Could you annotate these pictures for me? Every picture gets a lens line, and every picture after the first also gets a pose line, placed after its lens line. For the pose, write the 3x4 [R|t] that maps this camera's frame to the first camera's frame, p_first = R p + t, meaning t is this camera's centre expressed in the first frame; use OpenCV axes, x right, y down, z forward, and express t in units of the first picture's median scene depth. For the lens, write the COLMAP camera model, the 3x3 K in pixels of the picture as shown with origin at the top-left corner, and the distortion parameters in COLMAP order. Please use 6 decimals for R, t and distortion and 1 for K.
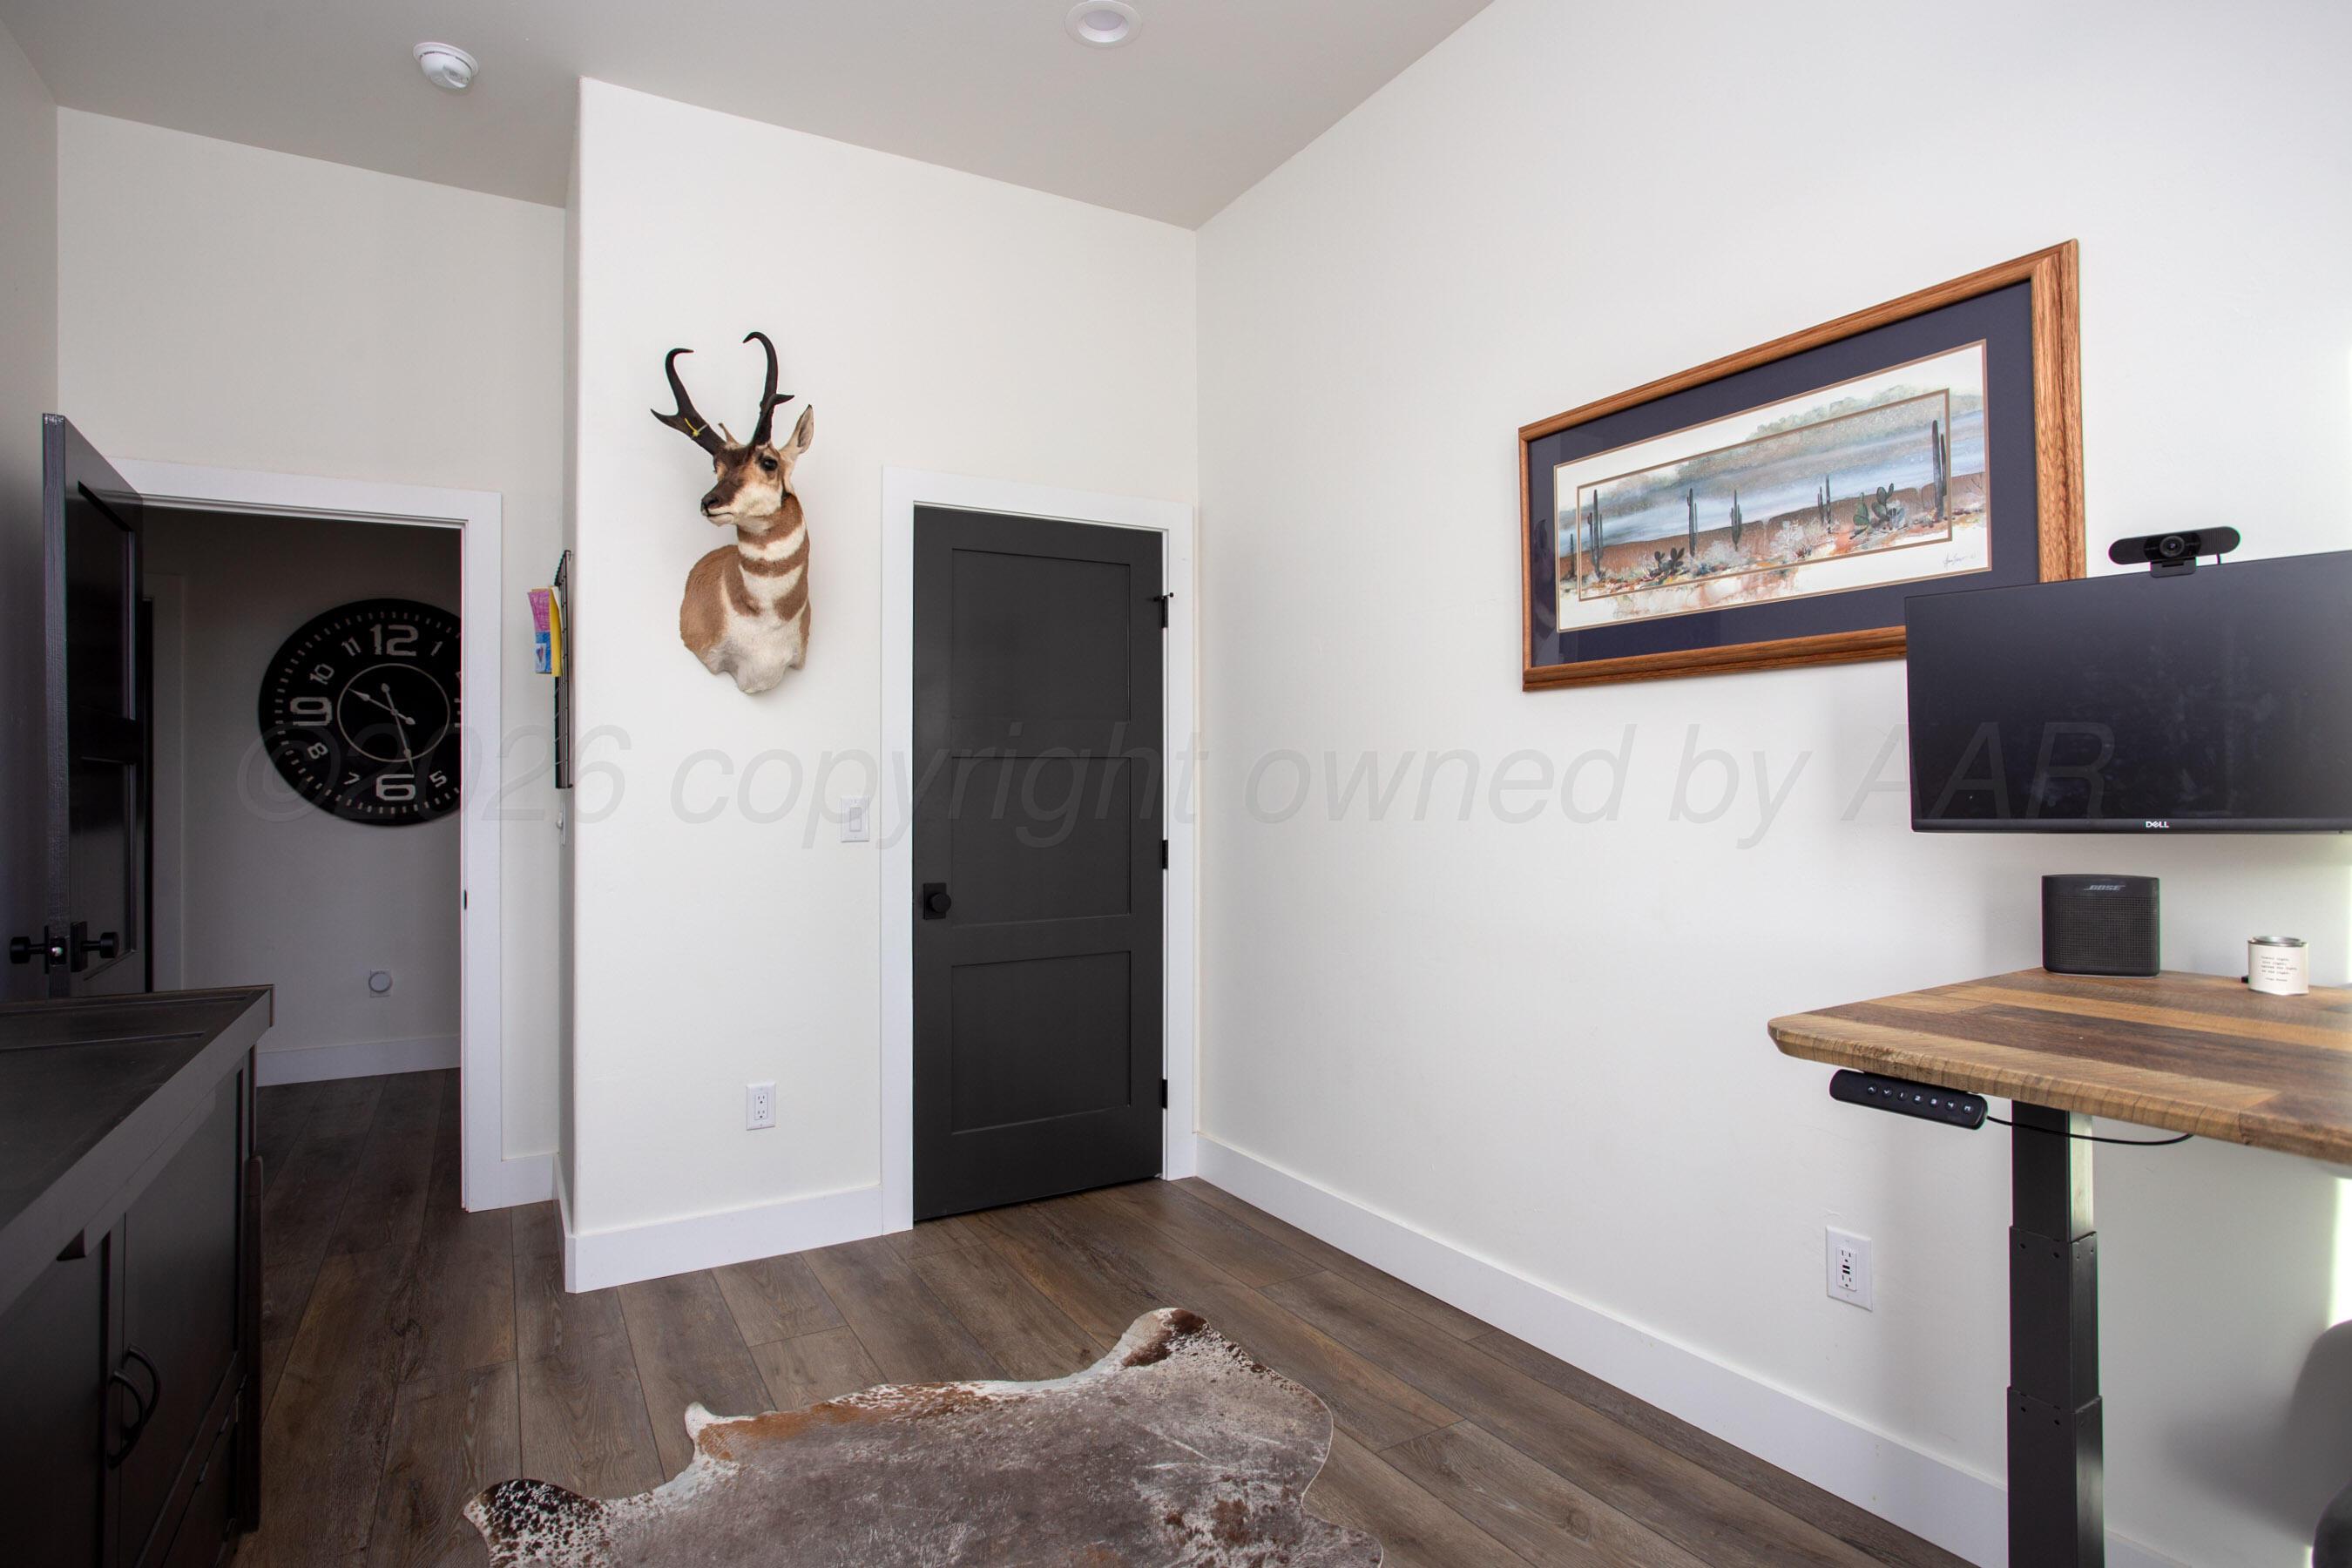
lens RADIAL K [[1203.3, 0, 1176.0], [0, 1203.3, 784.0], [0, 0, 1]] dist [-0.057392, 0.000402]
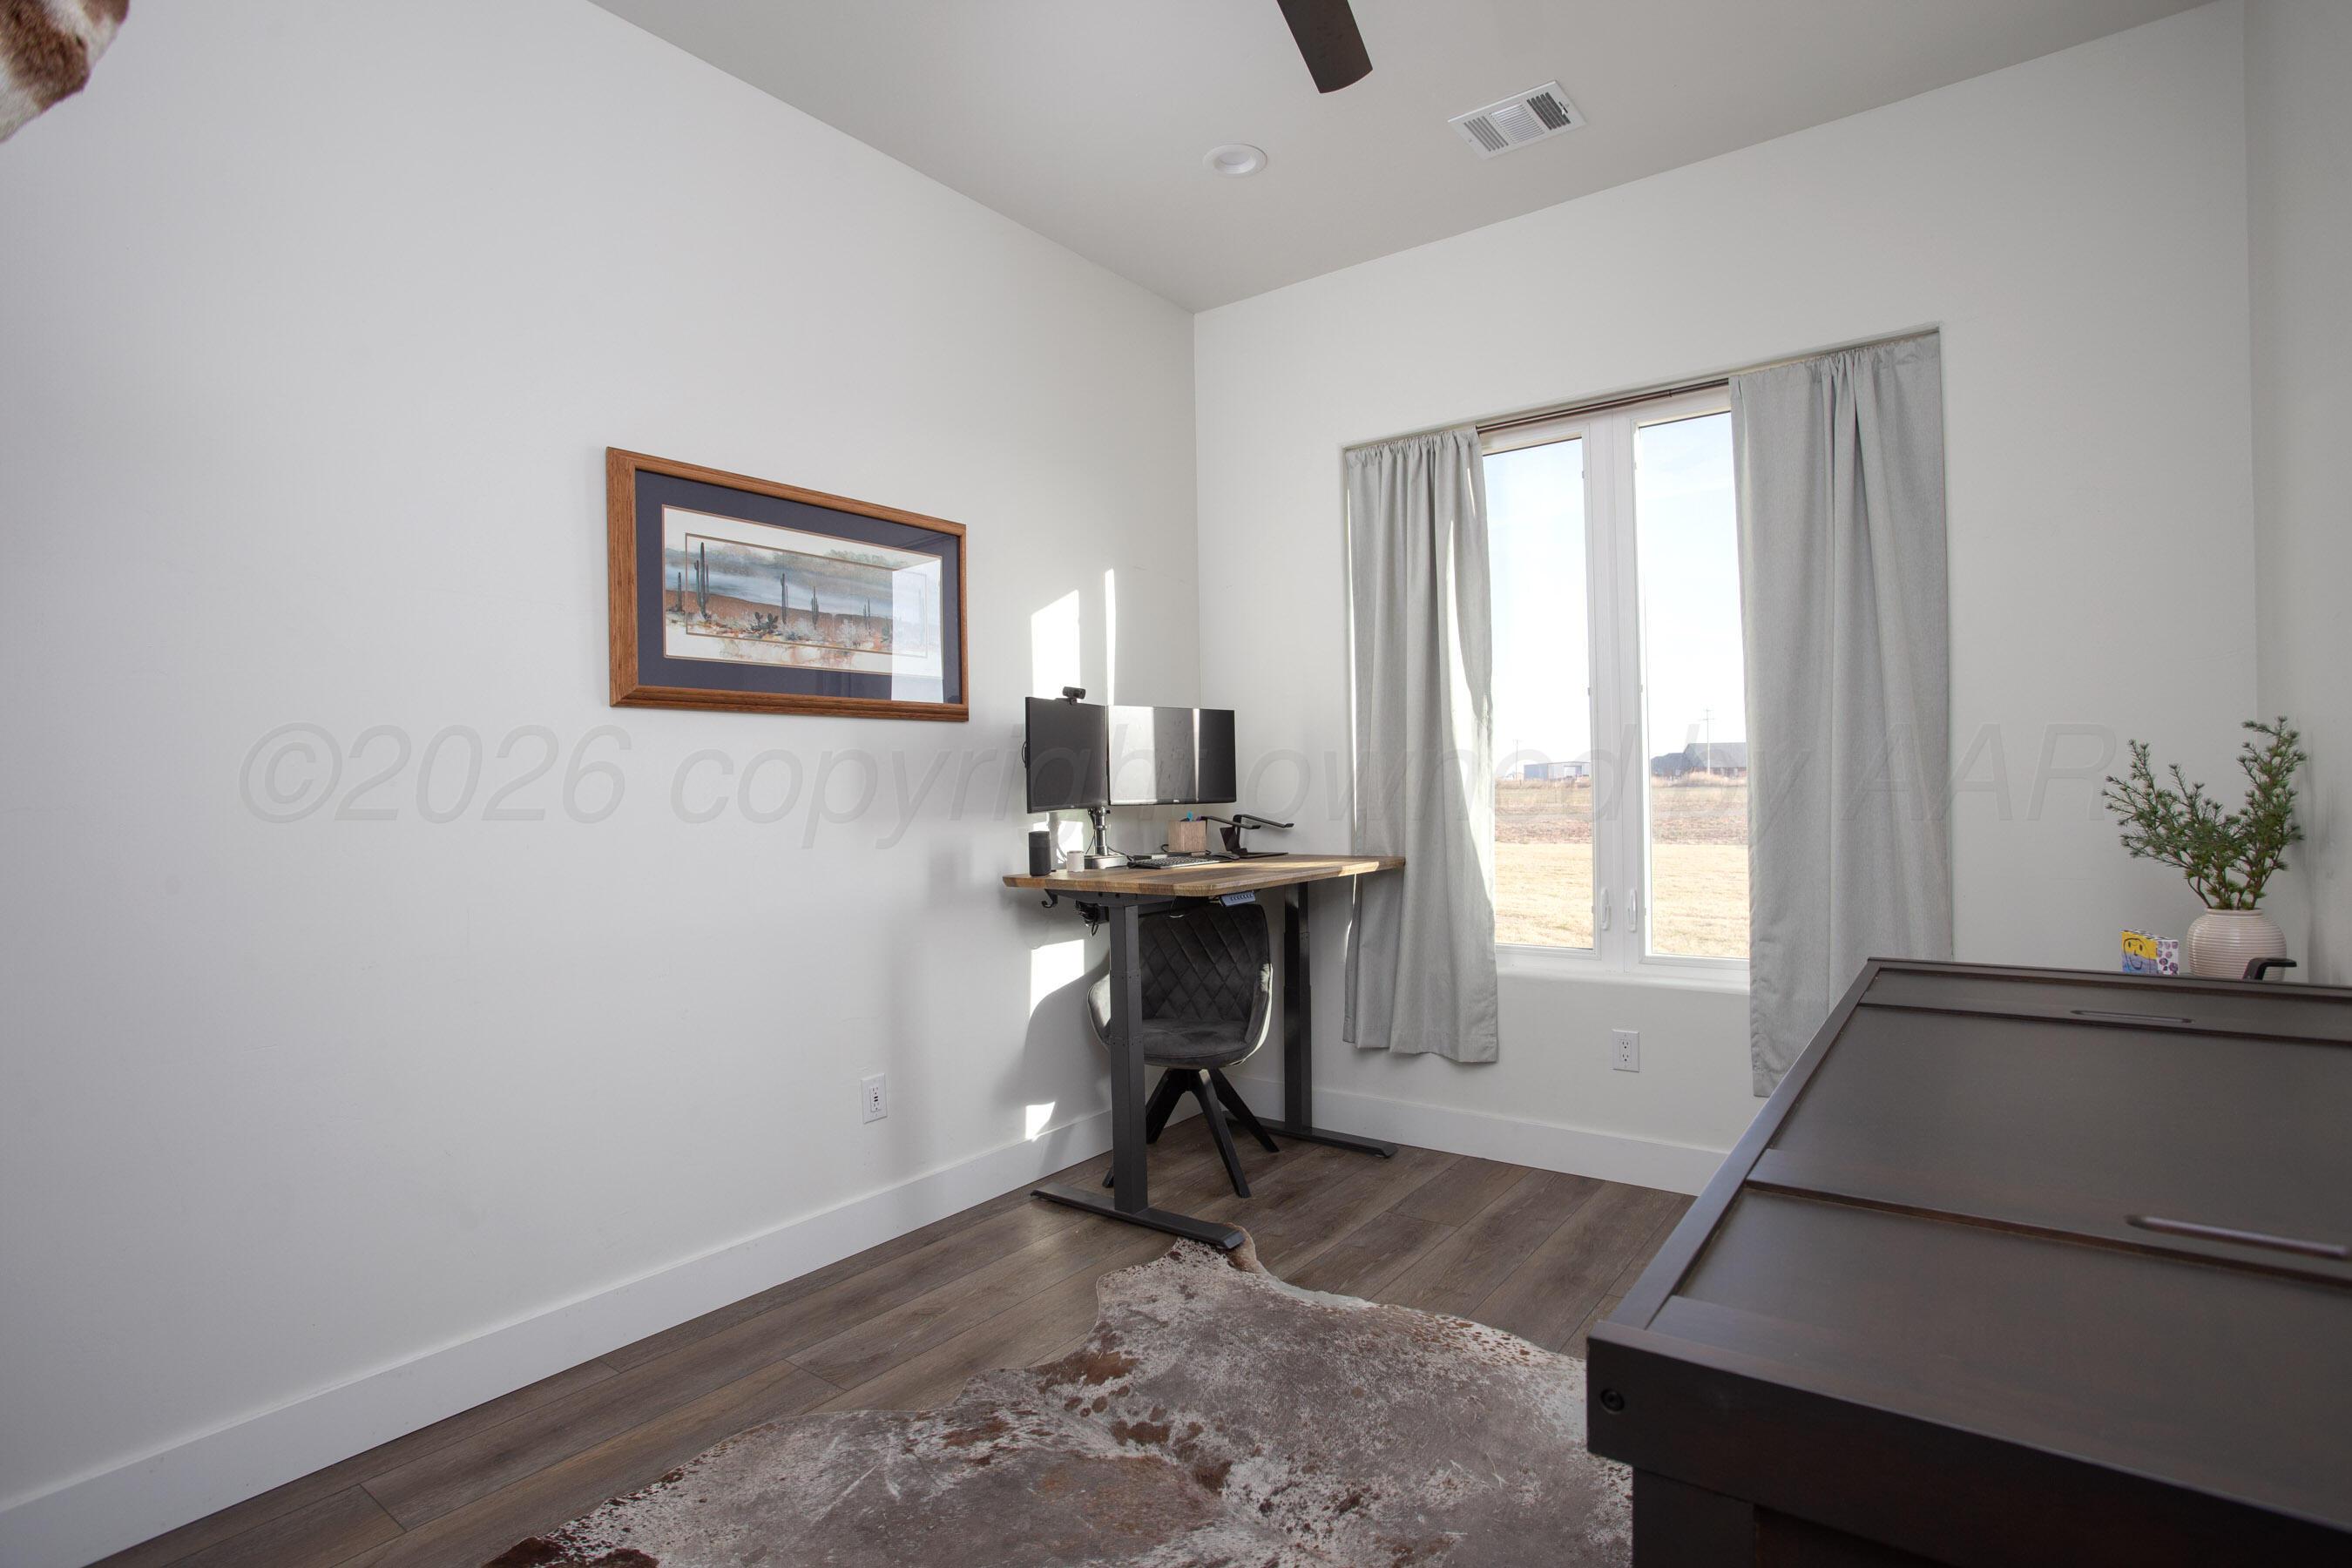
lens RADIAL K [[1198.9, 0, 1176.0], [0, 1198.9, 784.0], [0, 0, 1]] dist [-0.002229, -0.000322]
pose [[-0.385480, 0.015552, 0.922585, -0.969484], [0.019390, 0.999774, -0.008751, 0.009346], [-0.922513, 0.014515, -0.385694, 1.100392]]
